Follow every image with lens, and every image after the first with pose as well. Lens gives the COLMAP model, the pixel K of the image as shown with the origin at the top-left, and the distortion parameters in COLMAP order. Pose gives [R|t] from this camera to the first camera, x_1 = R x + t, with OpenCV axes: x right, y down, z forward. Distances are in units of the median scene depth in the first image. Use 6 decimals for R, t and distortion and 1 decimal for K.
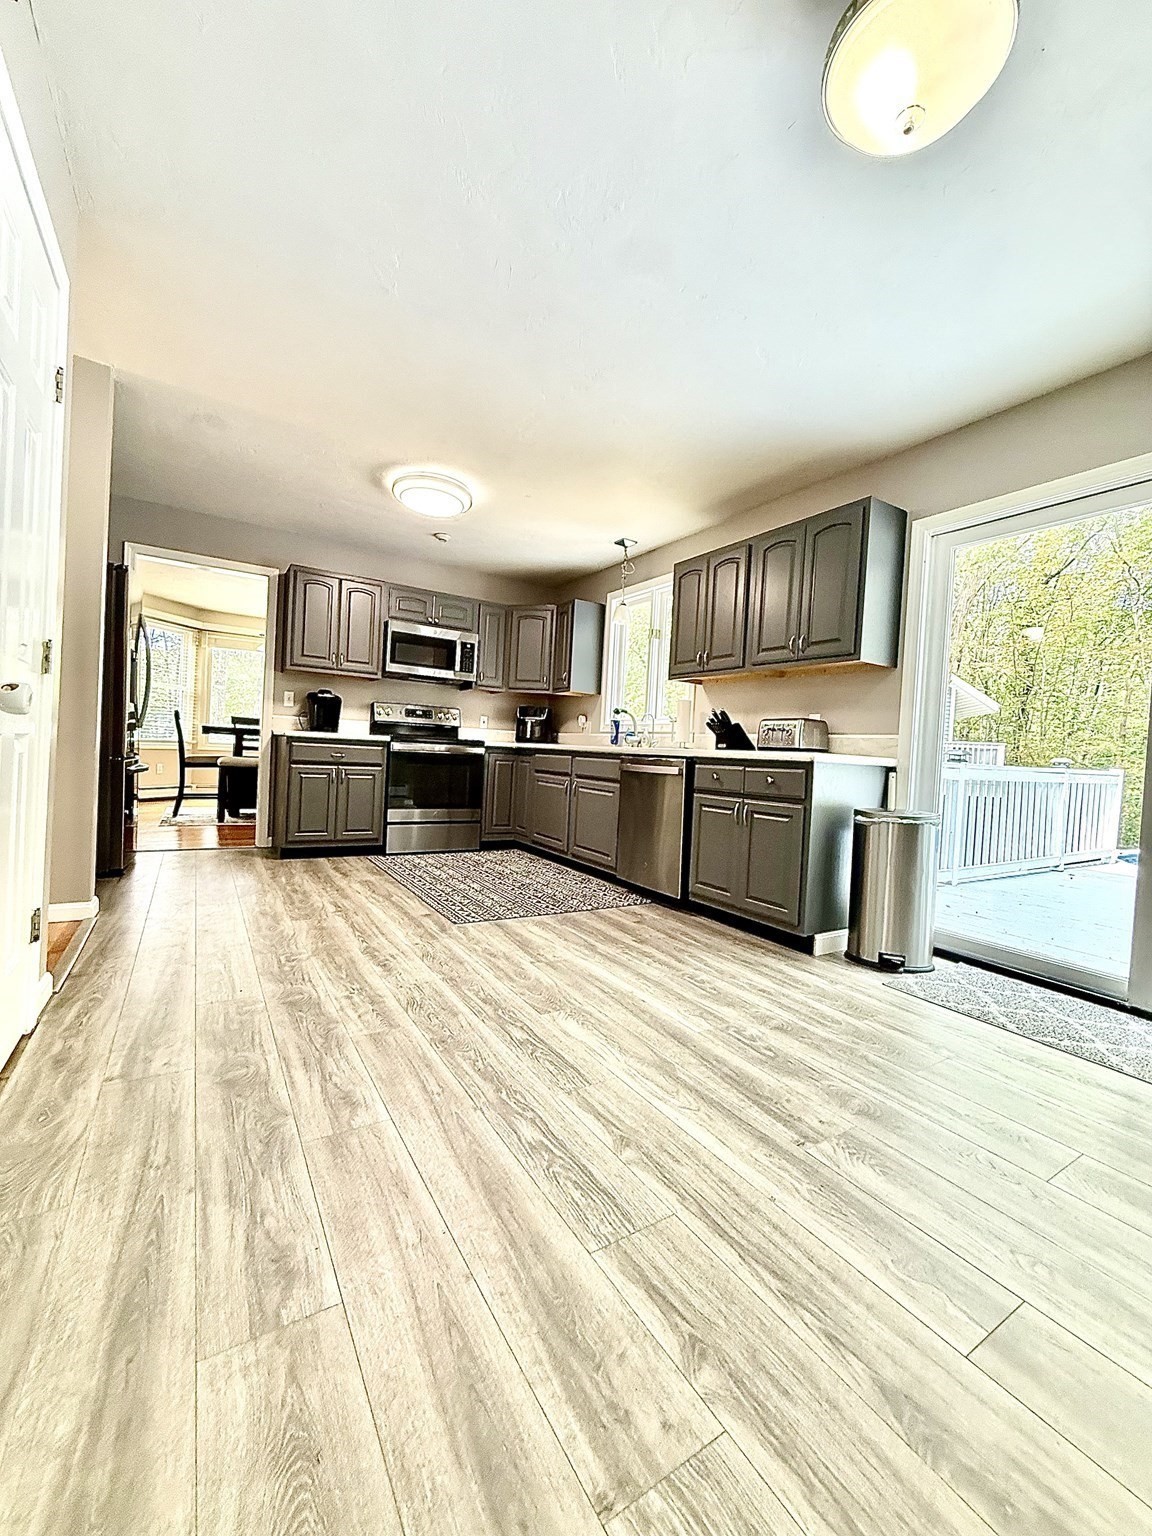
lens RADIAL K [[611.4, 0, 575.7], [0, 611.4, 762.1], [0, 0, 1]] dist [-0.002830, 0.001385]
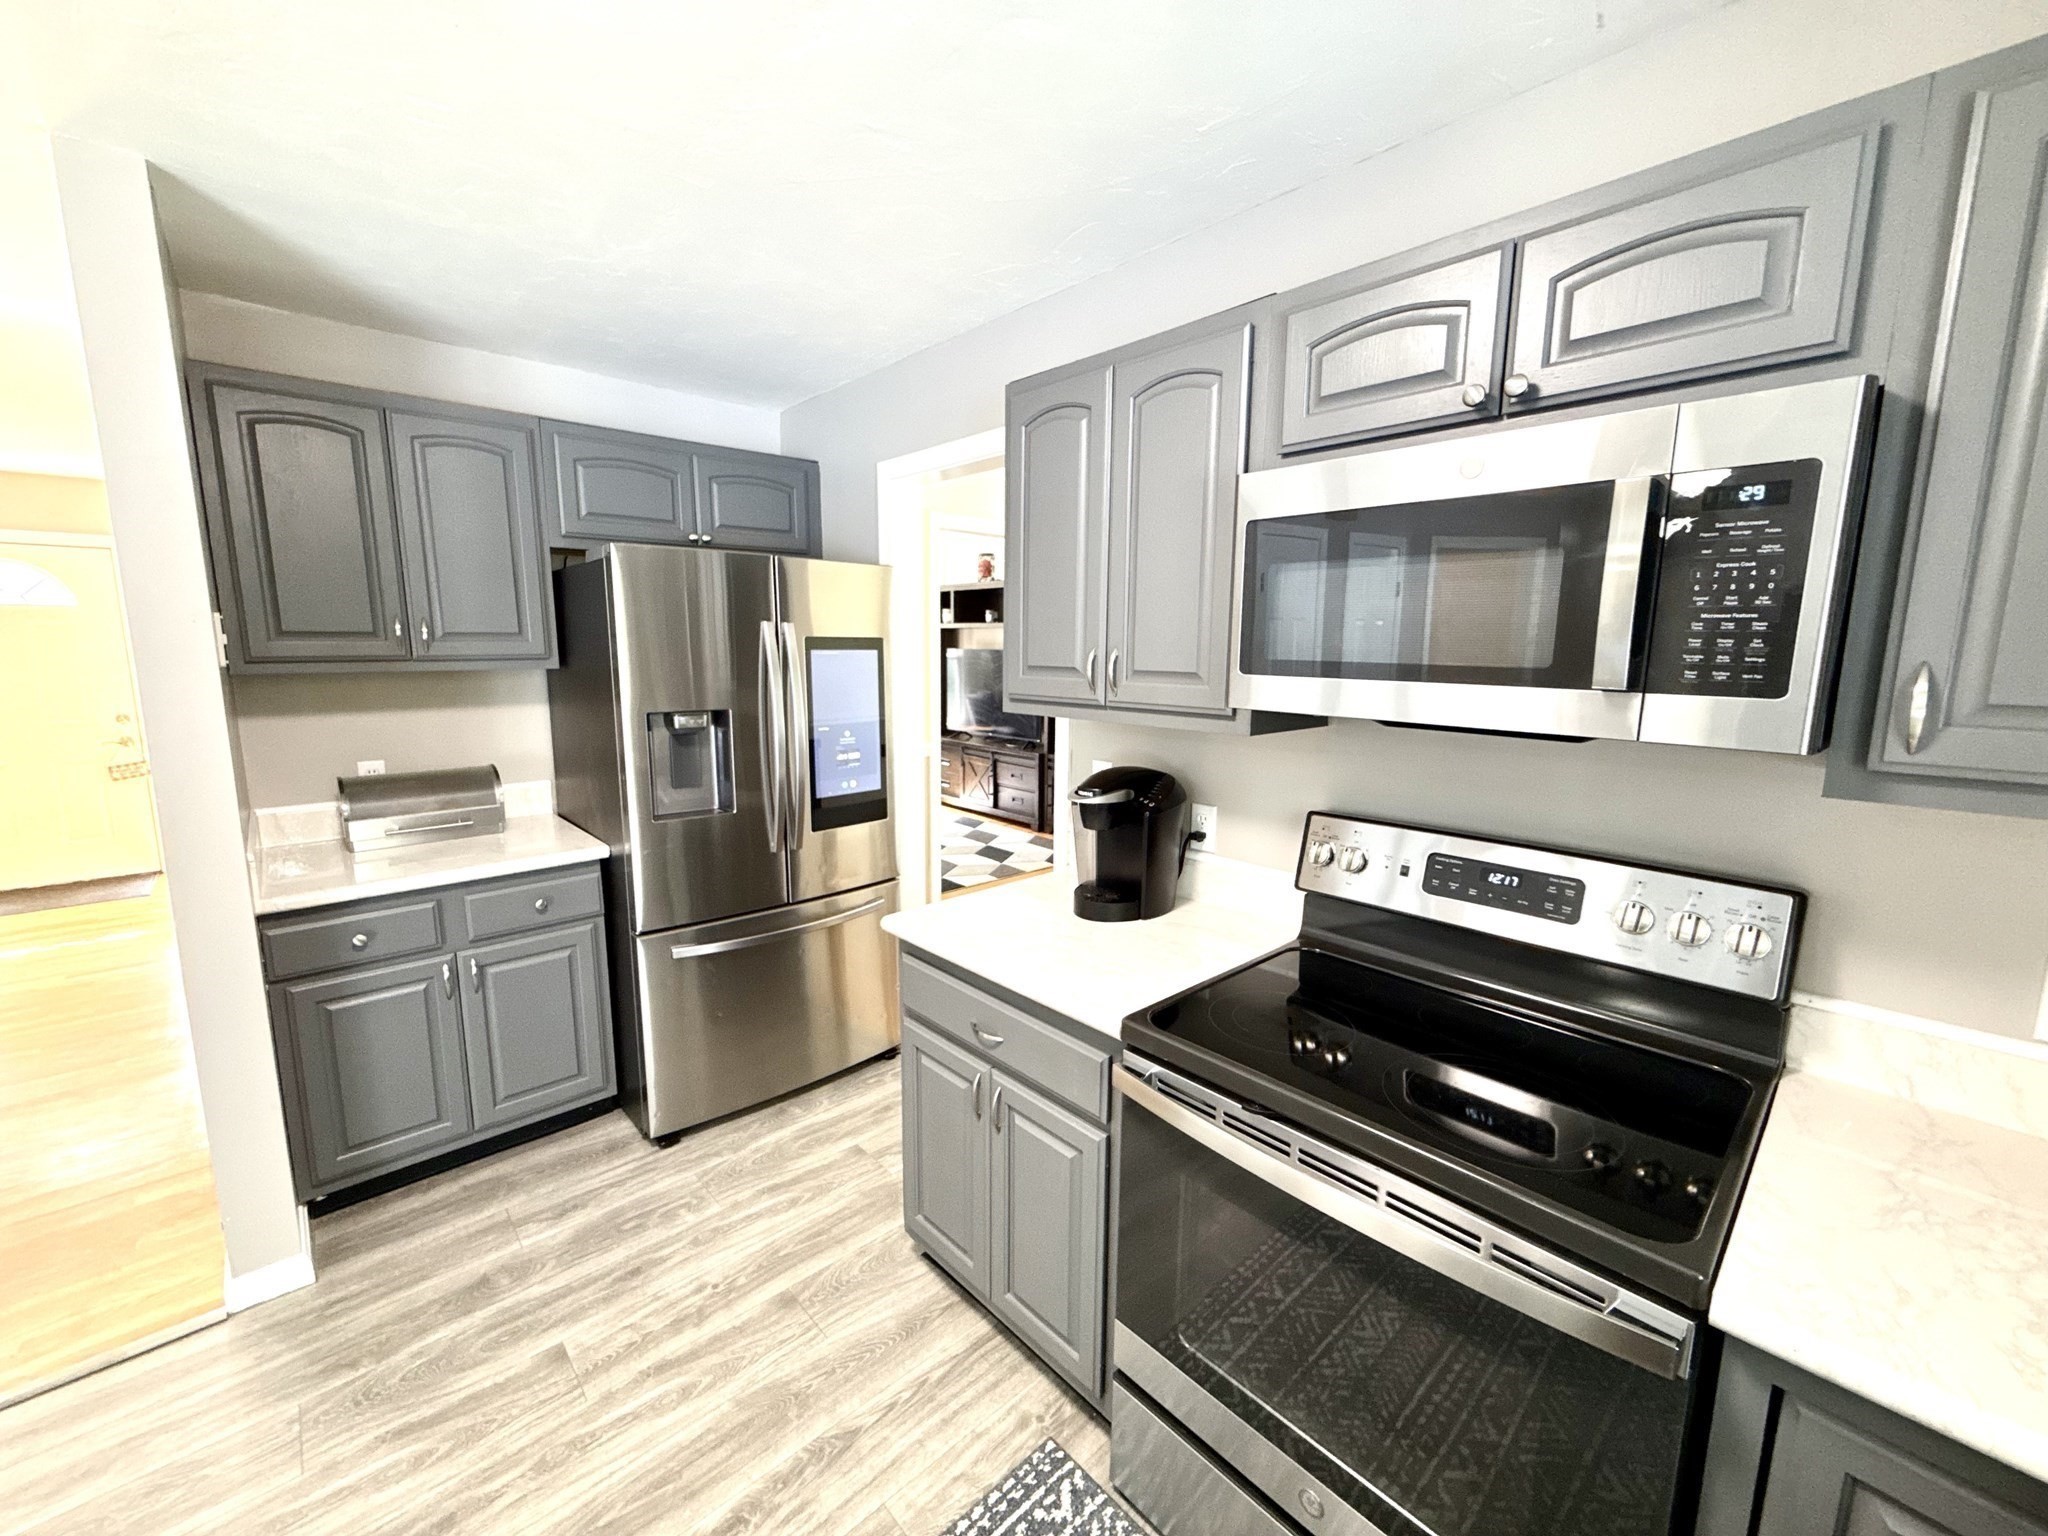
lens RADIAL K [[815.2, 0, 1019.4], [0, 815.2, 772.4], [0, 0, 1]] dist [-0.002830, 0.001385]
pose [[0.182407, 0.102354, -0.977881, -0.045717], [-0.012541, 0.994728, 0.101778, -0.256882], [0.983143, -0.006301, 0.182729, 1.435518]]
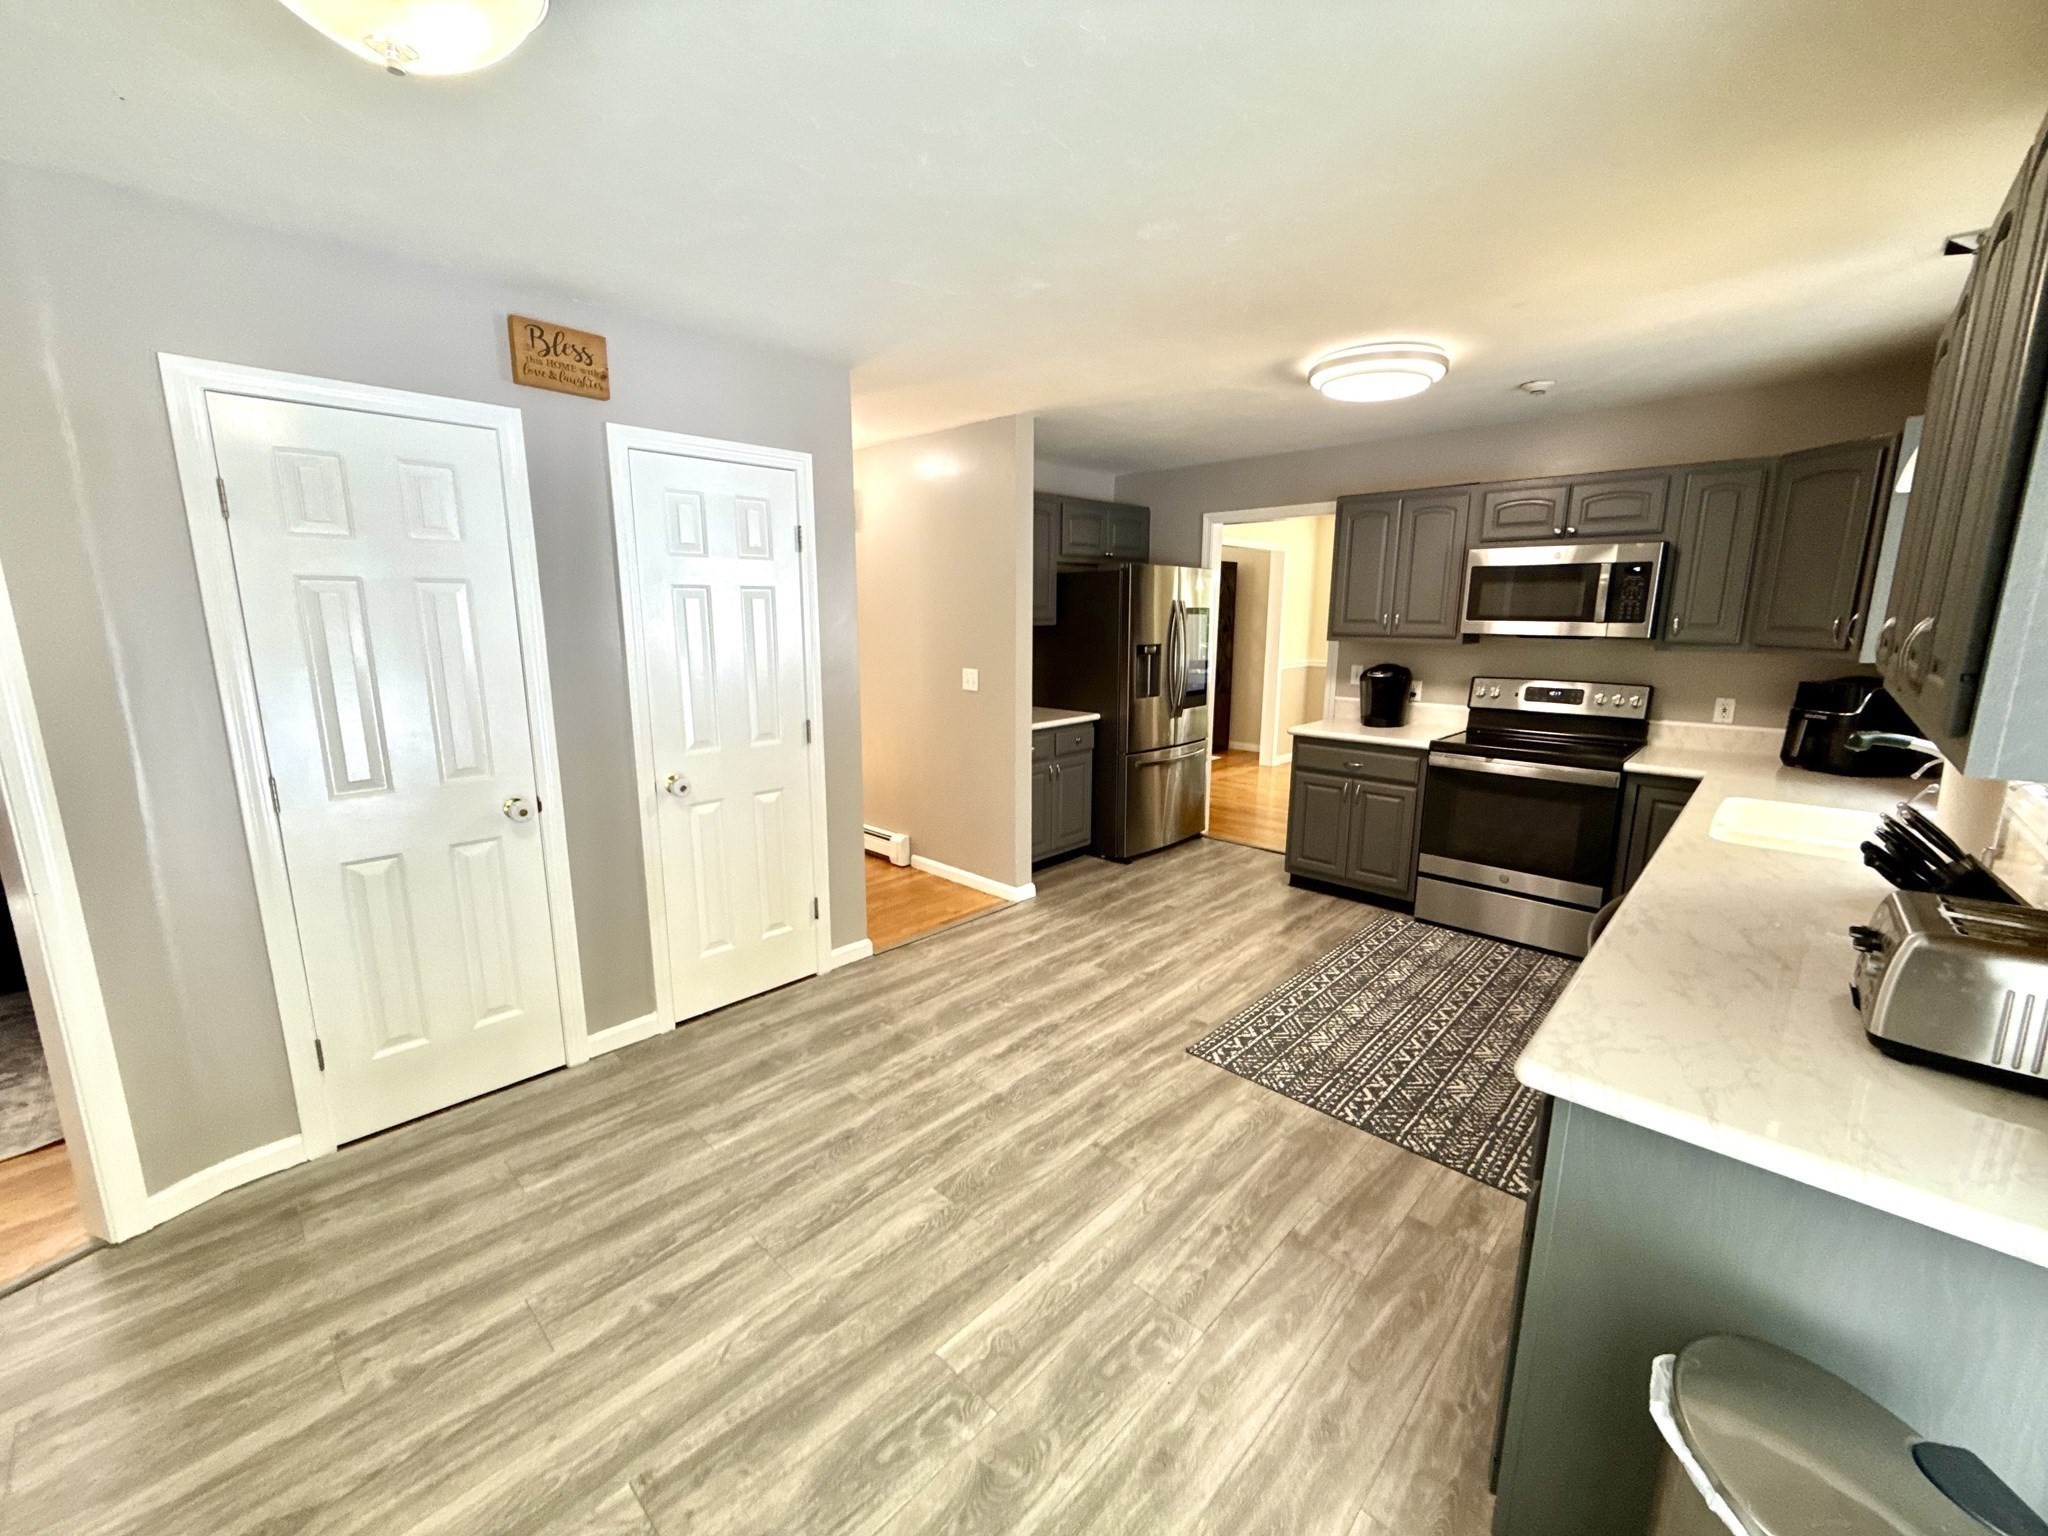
lens RADIAL K [[815.2, 0, 1020.7], [0, 815.2, 770.4], [0, 0, 1]] dist [-0.002830, 0.001385]
pose [[0.248721, 0.135355, -0.959071, 0.651530], [-0.004992, 0.990353, 0.138475, -0.203849], [0.968562, -0.029654, 0.246997, 0.587881]]
